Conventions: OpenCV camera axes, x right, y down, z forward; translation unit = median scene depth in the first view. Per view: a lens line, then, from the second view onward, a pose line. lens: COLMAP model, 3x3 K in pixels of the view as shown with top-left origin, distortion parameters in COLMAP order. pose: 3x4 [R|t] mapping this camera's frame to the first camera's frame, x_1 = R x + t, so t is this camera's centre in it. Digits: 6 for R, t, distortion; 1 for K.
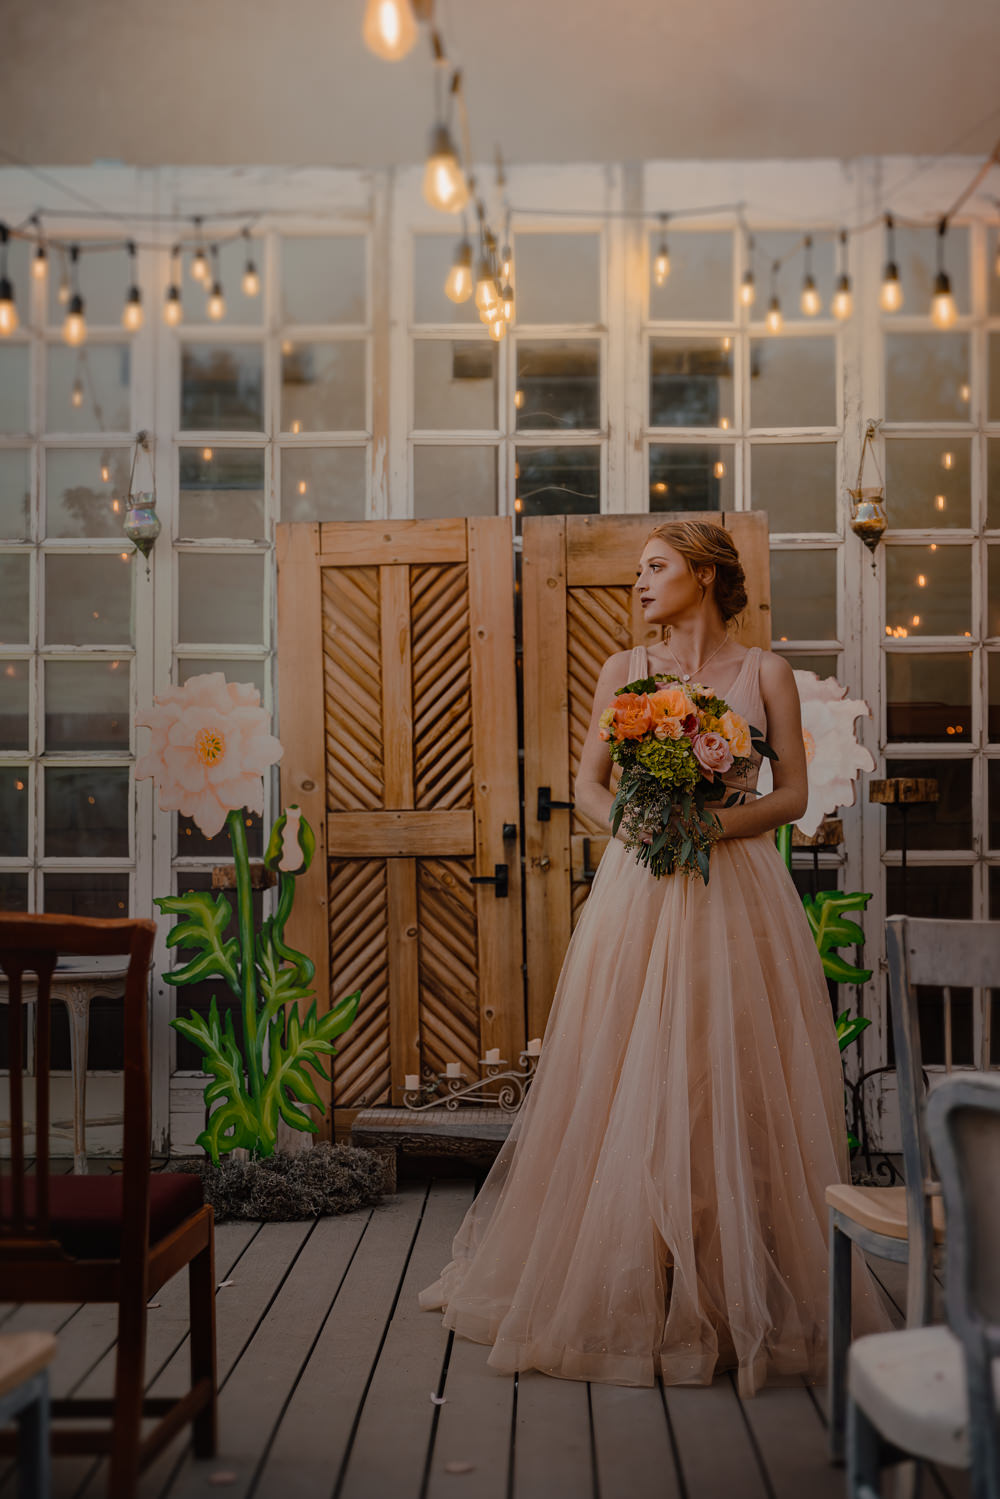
lens RADIAL K [[2583.9, 0, 535.2], [0, 2583.9, 685.6], [0, 0, 1]] dist [0.020069, 0.000000]
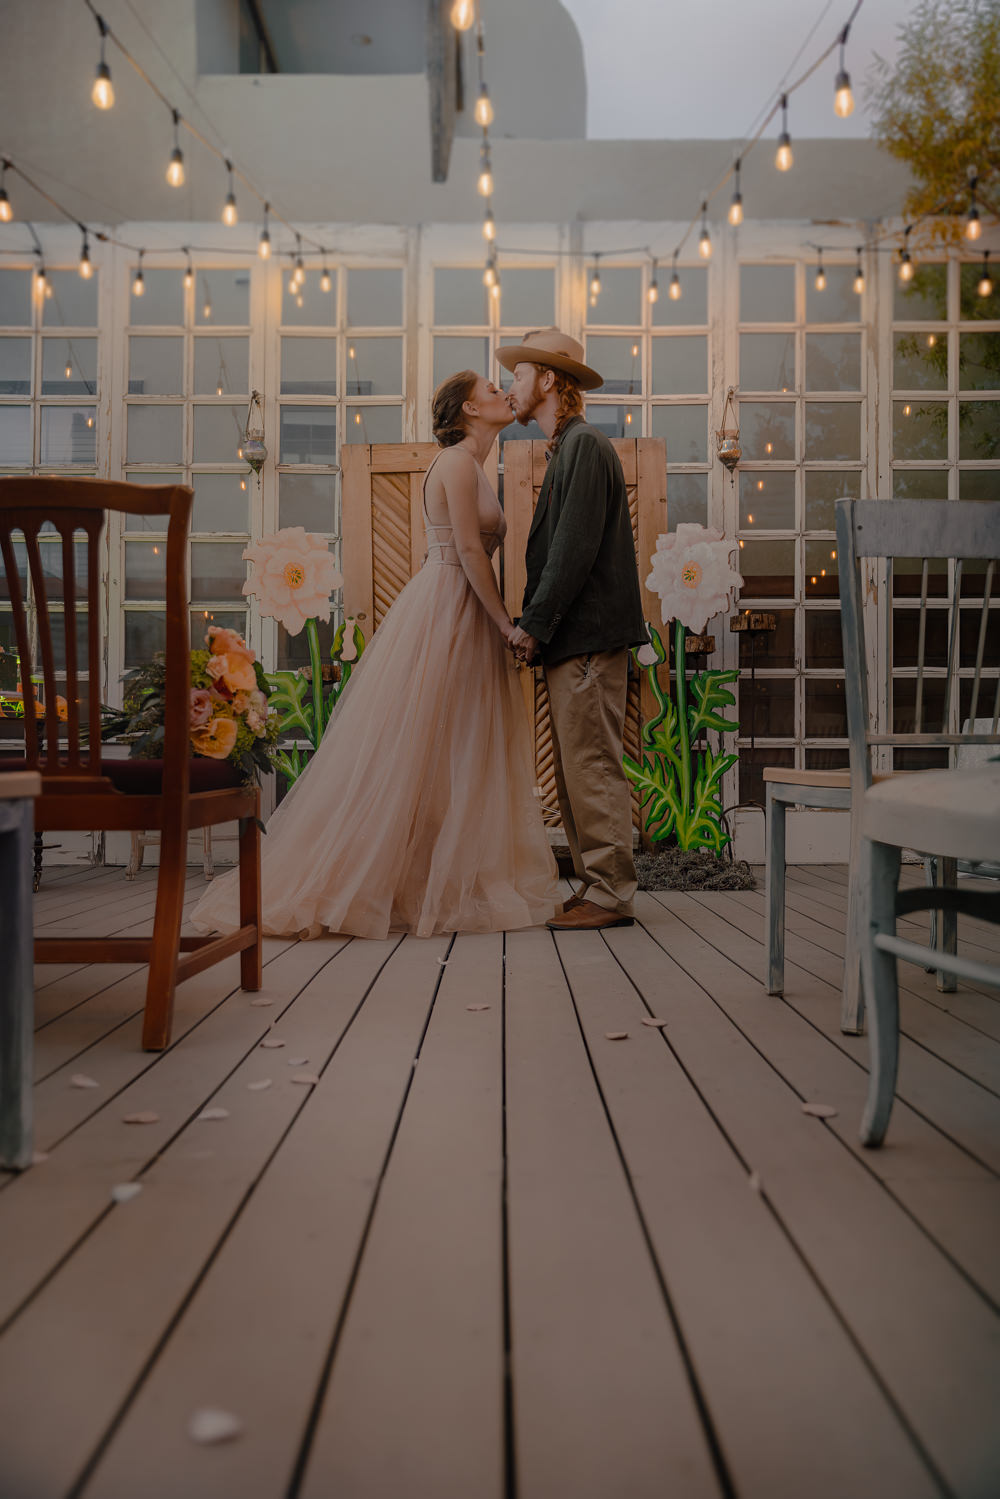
lens RADIAL K [[1344.4, 0, 514.0], [0, 1344.4, 720.0], [0, 0, 1]] dist [0.001374, -0.003011]
pose [[0.999934, 0.005093, 0.010267, -0.006346], [-0.005142, 0.999976, 0.004724, 0.095266], [-0.010242, -0.004776, 0.999936, 0.209150]]
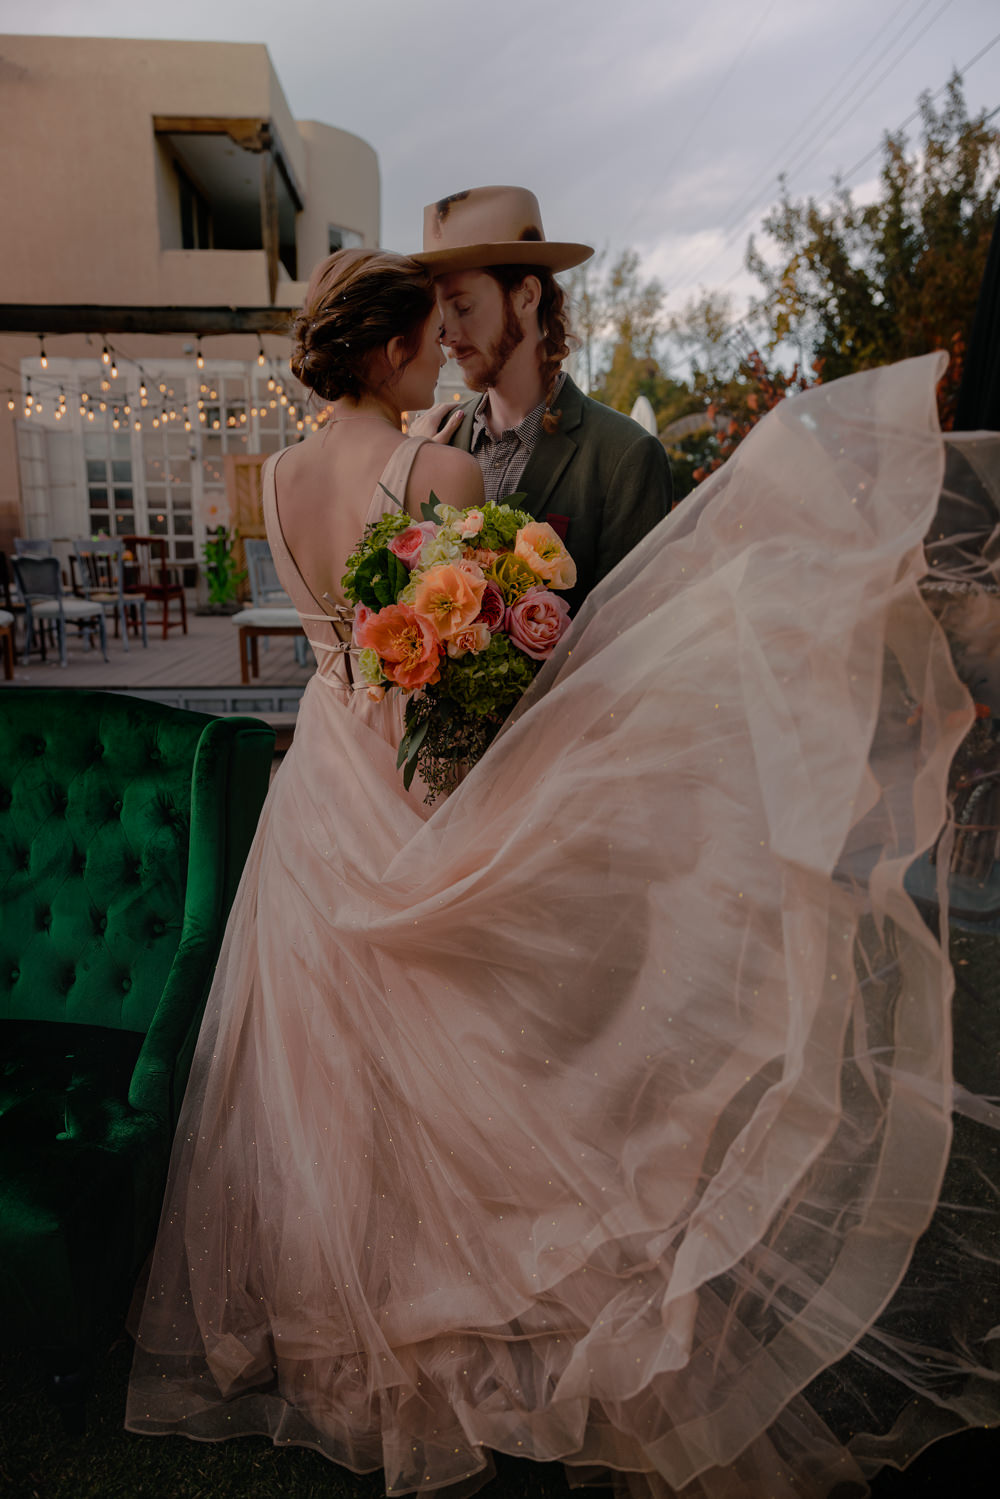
lens RADIAL K [[1088.8, 0, 506.3], [0, 1088.8, 758.3], [0, 0, 1]] dist [-0.004393, -0.009719]
pose [[0.998941, 0.000563, 0.045999, 0.275779], [-0.011864, 0.969255, 0.245771, -0.024489], [-0.044447, -0.246057, 0.968236, -0.840057]]
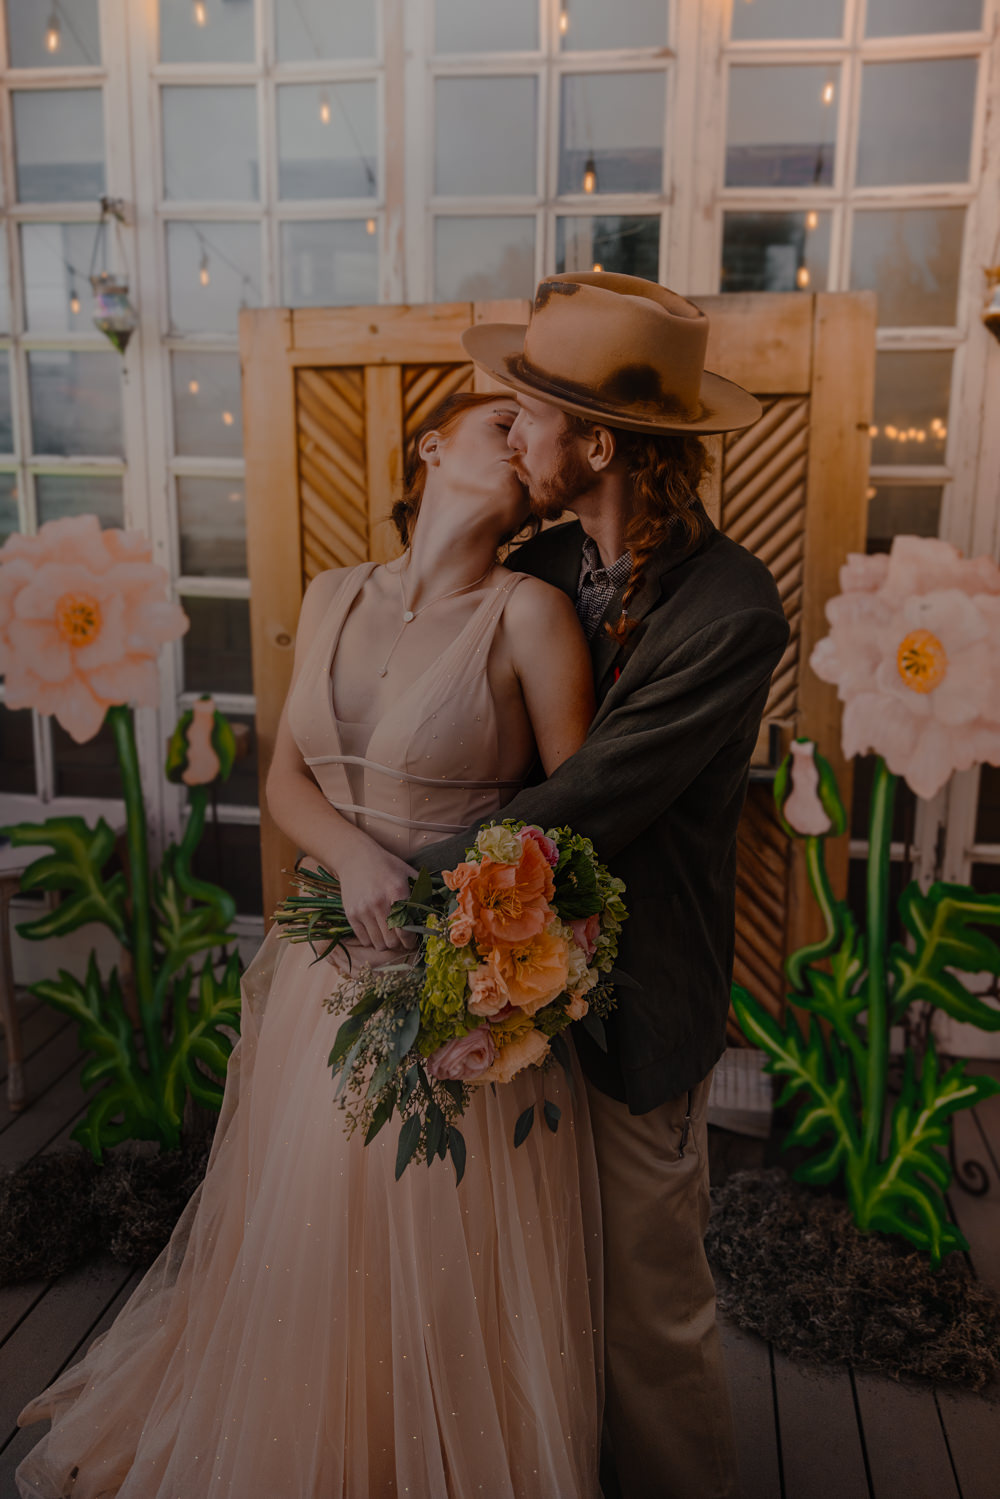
lens RADIAL K [[1105.4, 0, 553.2], [0, 1105.4, 681.1], [0, 0, 1]] dist [0.019896, -0.008082]
pose [[0.991305, 0.041853, -0.124747, 0.043027], [-0.013819, 0.975936, 0.217621, -0.027068], [0.130853, -0.214005, 0.968029, 0.661851]]
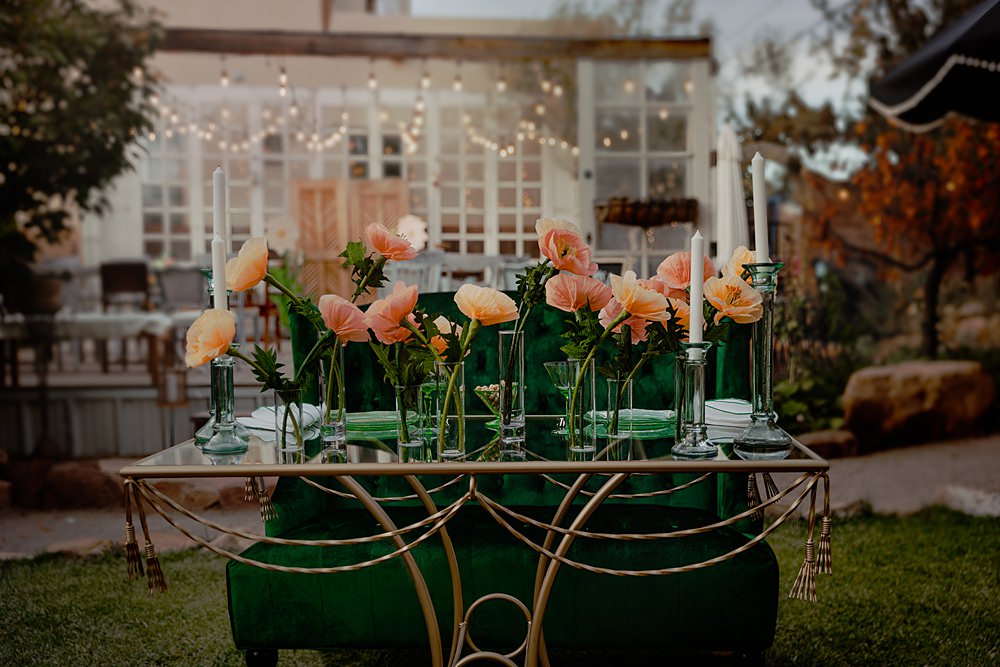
lens RADIAL K [[1237.4, 0, 574.1], [0, 1237.4, 399.1], [0, 0, 1]] dist [0.019488, 0.000000]
pose [[0.989605, -0.009155, 0.143522, 0.063588], [-0.010316, 0.990882, 0.134335, 0.013885], [-0.143444, -0.134419, 0.980487, -1.042424]]
